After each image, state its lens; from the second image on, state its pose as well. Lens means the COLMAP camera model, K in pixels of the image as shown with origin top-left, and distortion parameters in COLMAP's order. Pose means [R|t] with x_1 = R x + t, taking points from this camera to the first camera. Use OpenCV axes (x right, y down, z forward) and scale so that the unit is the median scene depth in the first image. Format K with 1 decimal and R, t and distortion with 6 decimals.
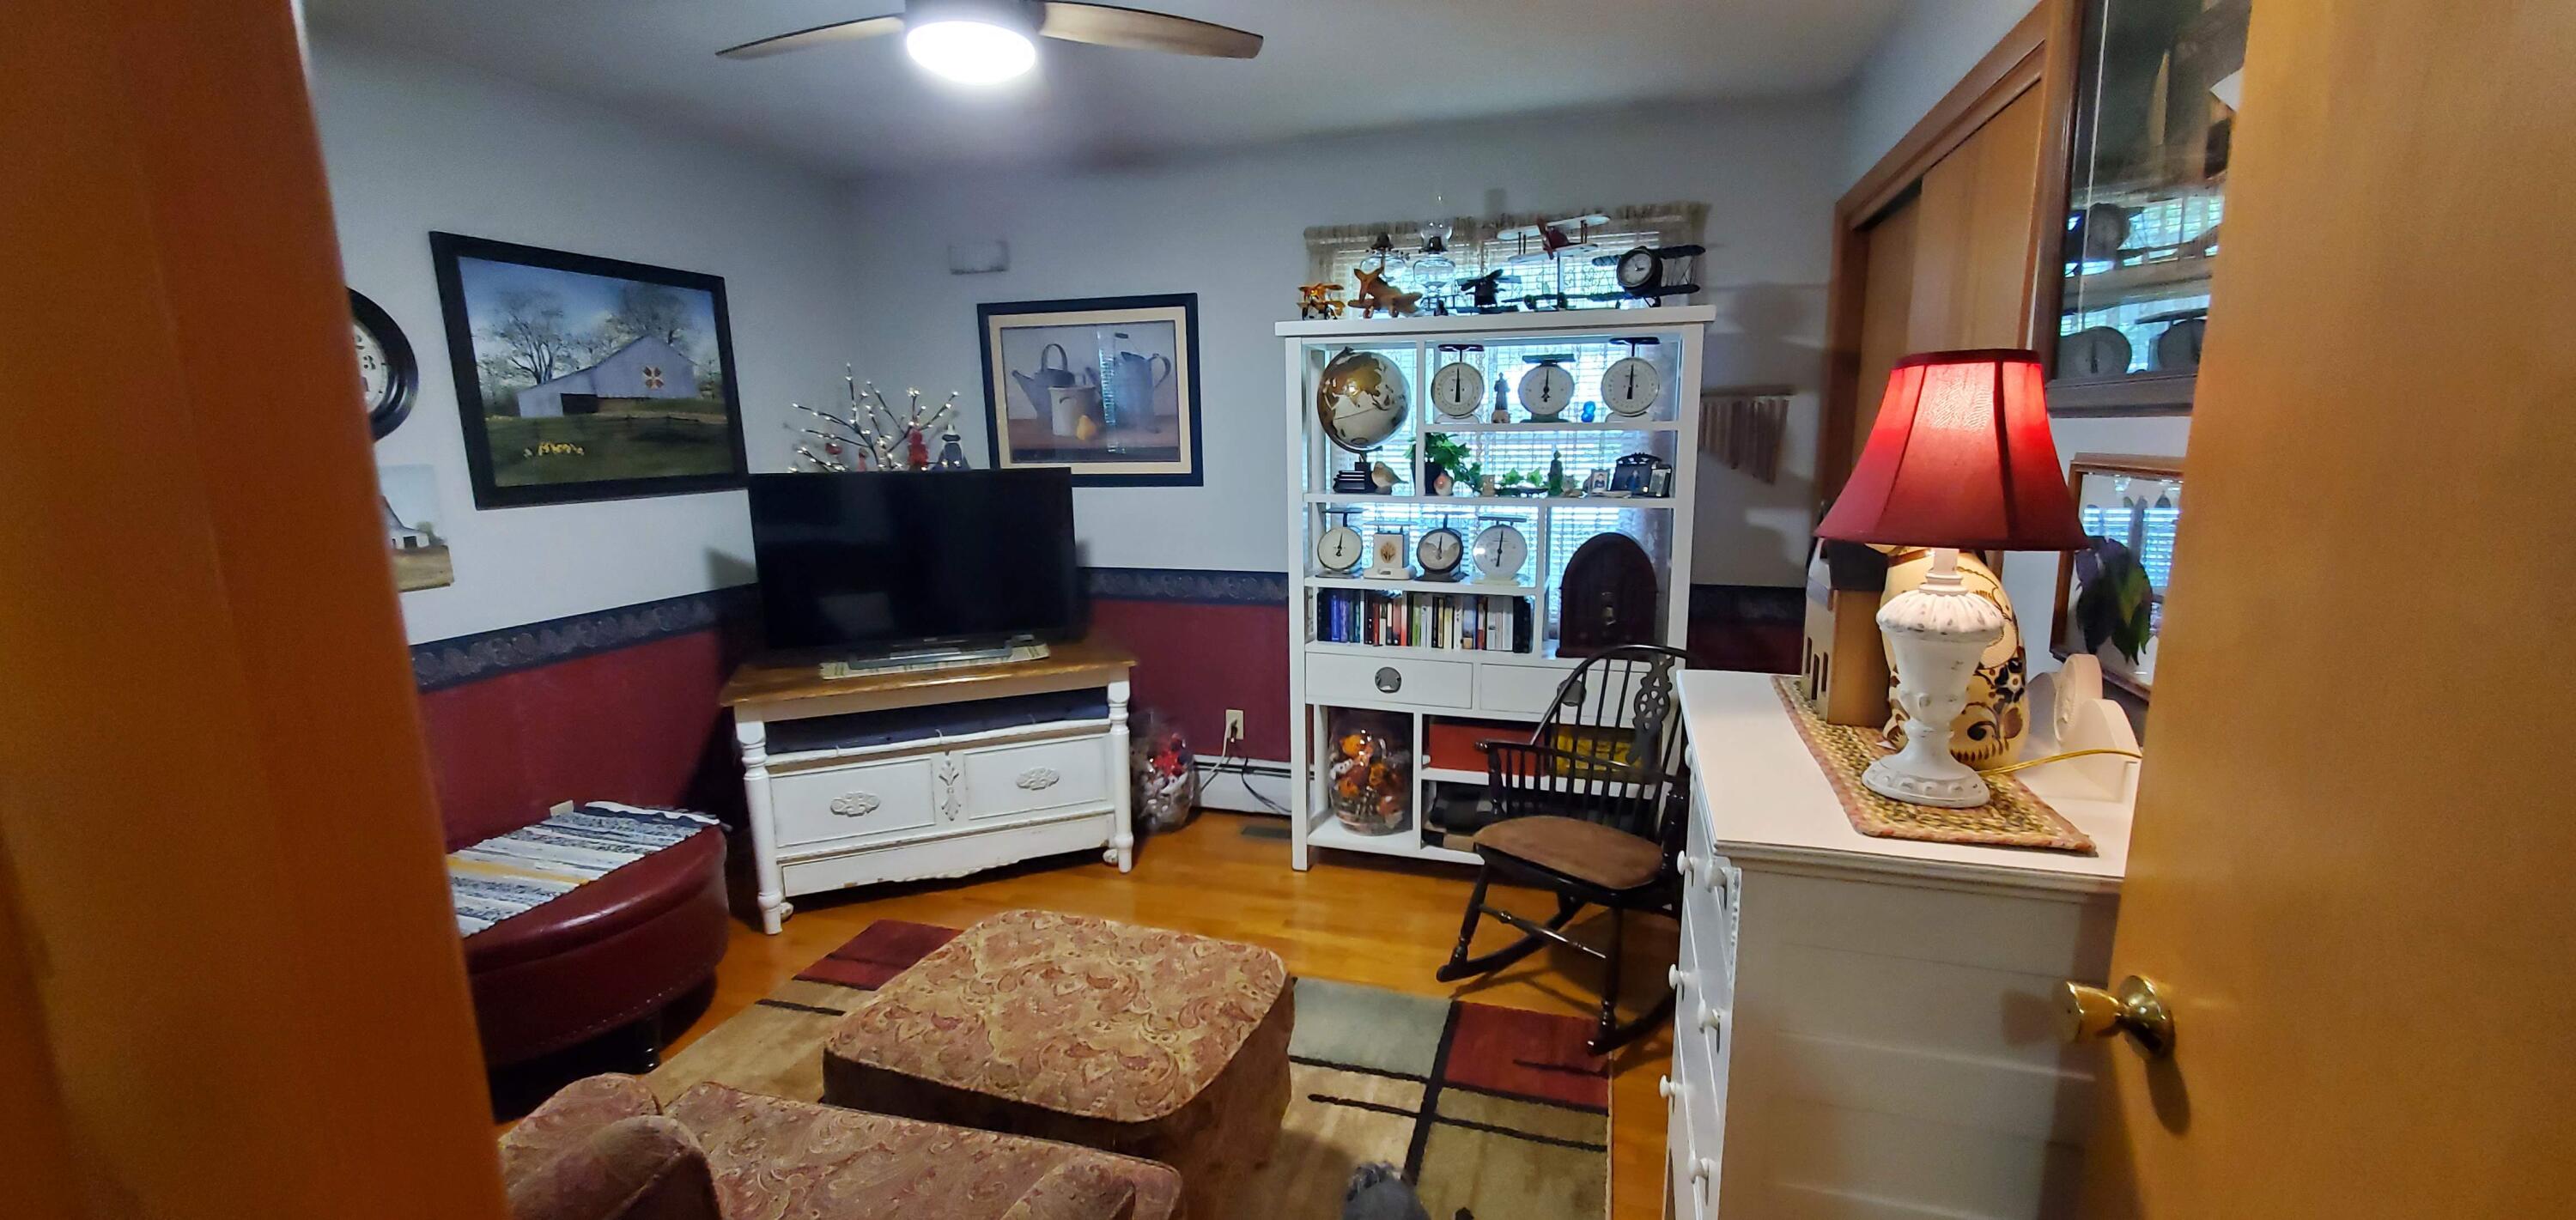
lens RADIAL K [[1014.4, 0, 1298.3], [0, 1014.4, 612.5], [0, 0, 1]] dist [0.005591, -0.002793]
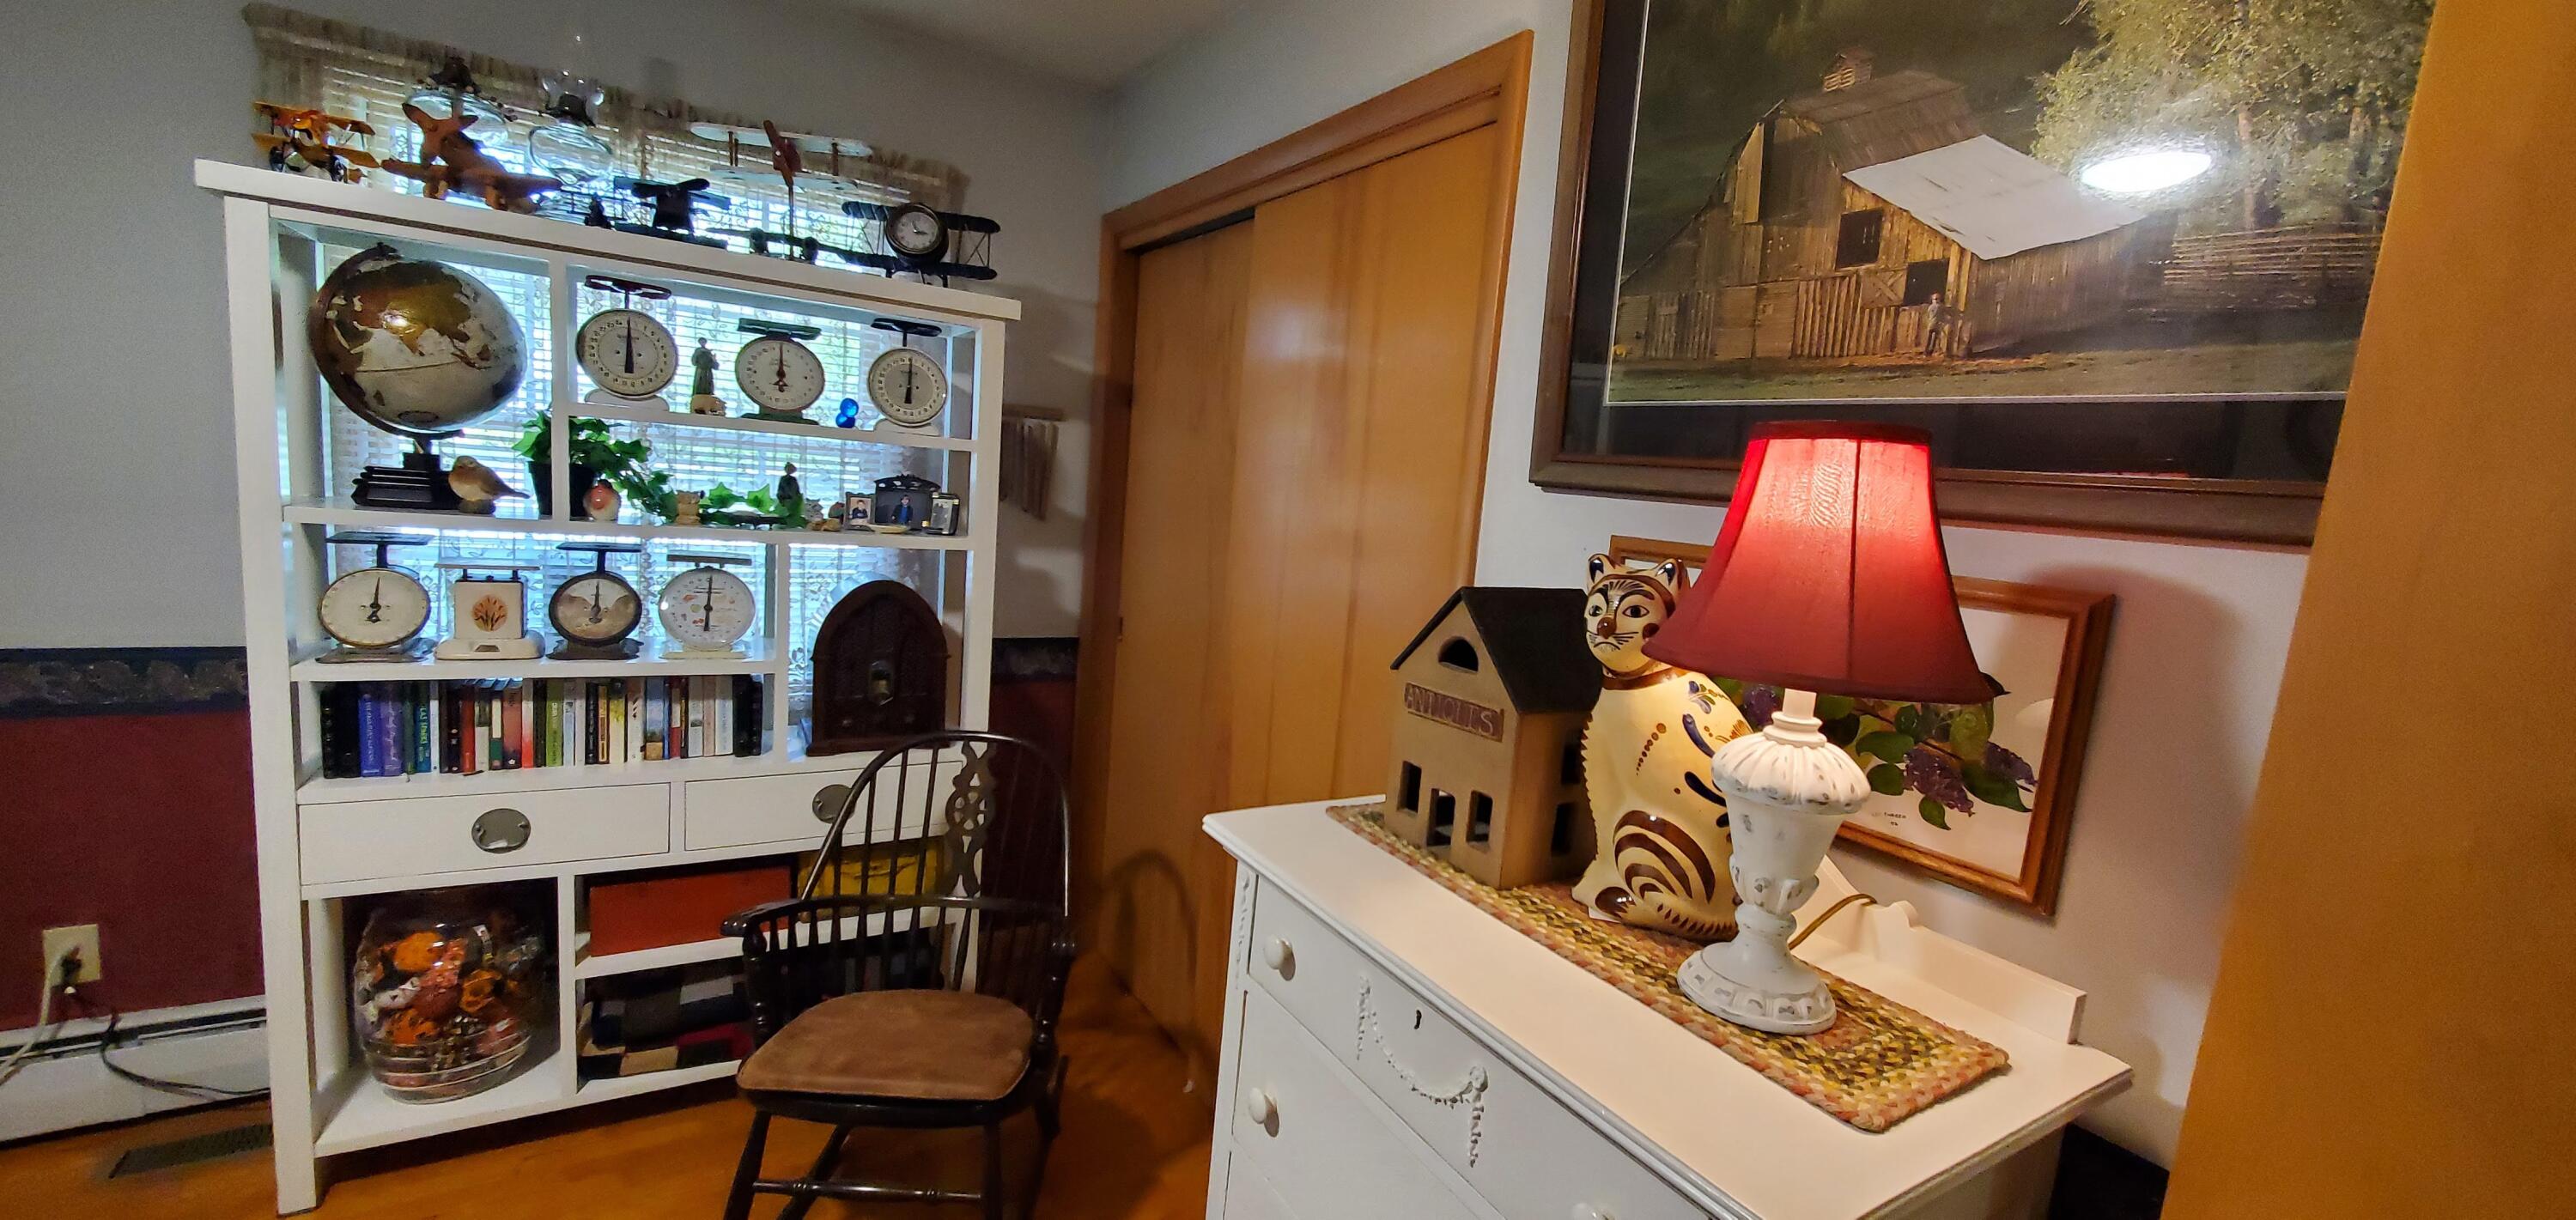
lens RADIAL K [[1014.4, 0, 1295.2], [0, 1014.4, 617.0], [0, 0, 1]] dist [0.005591, -0.002793]
pose [[0.651891, -0.036686, 0.757425, -0.055063], [0.042719, 0.999020, 0.011621, -0.045530], [-0.757109, 0.024781, 0.652819, 0.275335]]
